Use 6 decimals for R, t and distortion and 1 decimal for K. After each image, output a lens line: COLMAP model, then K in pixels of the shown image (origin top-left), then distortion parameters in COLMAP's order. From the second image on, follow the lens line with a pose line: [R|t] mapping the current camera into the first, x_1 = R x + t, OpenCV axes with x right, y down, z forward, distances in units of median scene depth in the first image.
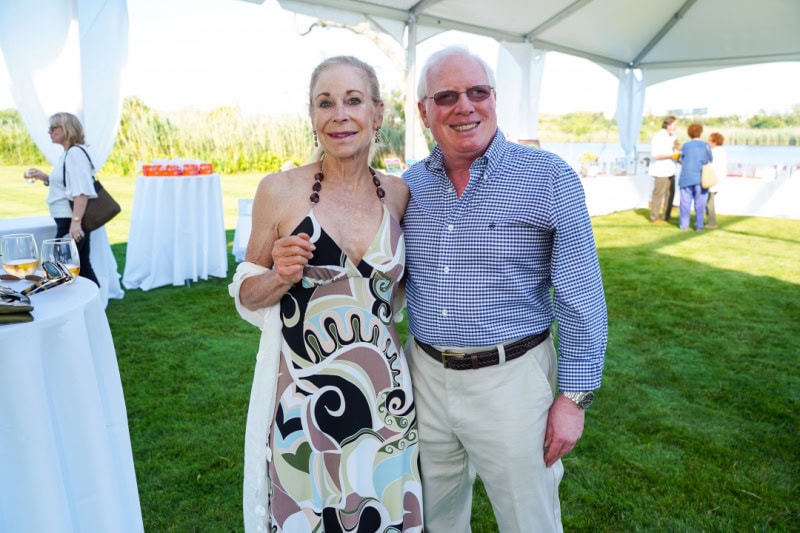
lens RADIAL K [[647.8, 0, 397.6], [0, 647.8, 265.4], [0, 0, 1]] dist [-0.022864, -0.001670]
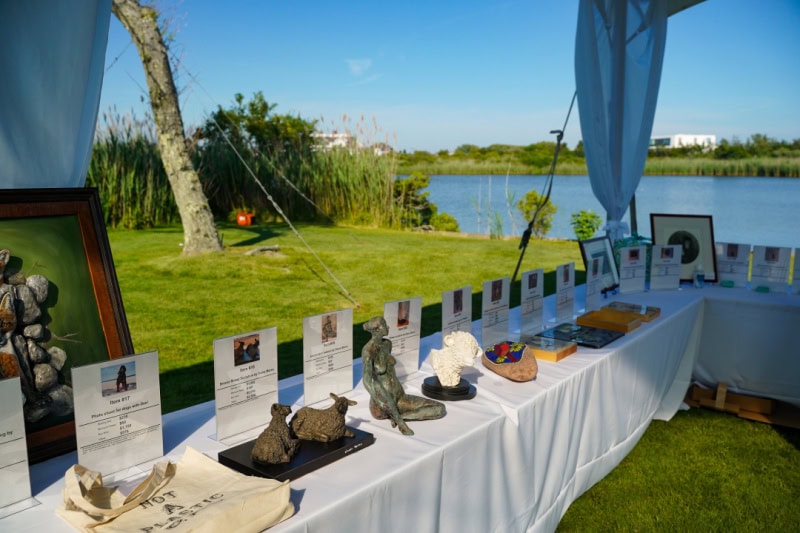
lens RADIAL K [[647.8, 0, 391.2], [0, 647.8, 276.8], [0, 0, 1]] dist [-0.022864, -0.001670]
pose [[0.999137, -0.013969, 0.039127, 0.144095], [0.015252, 0.999350, -0.032668, -0.084540], [-0.038645, 0.033237, 0.998700, 0.425921]]
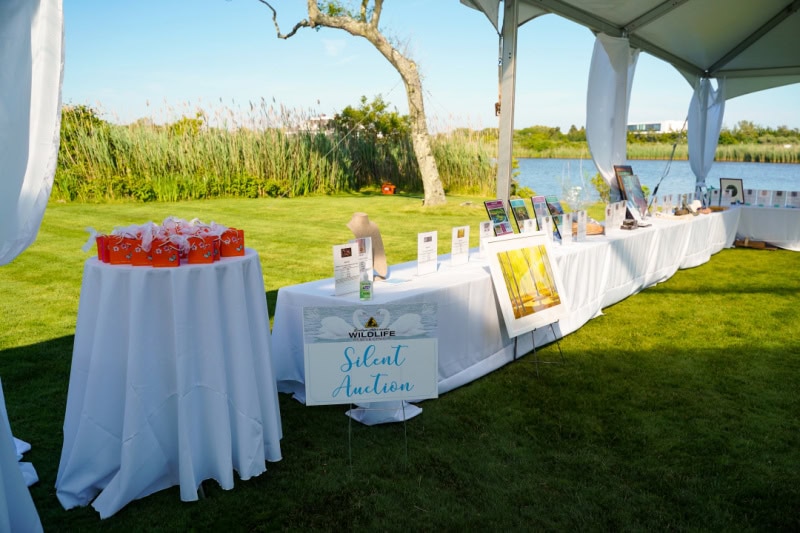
lens RADIAL K [[647.8, 0, 399.1], [0, 647.8, 269.5], [0, 0, 1]] dist [-0.022864, -0.001670]
pose [[0.997637, -0.009332, 0.068068, -0.053682], [0.010430, 0.999821, -0.015806, -0.031987], [-0.067908, 0.016478, 0.997555, 0.133050]]
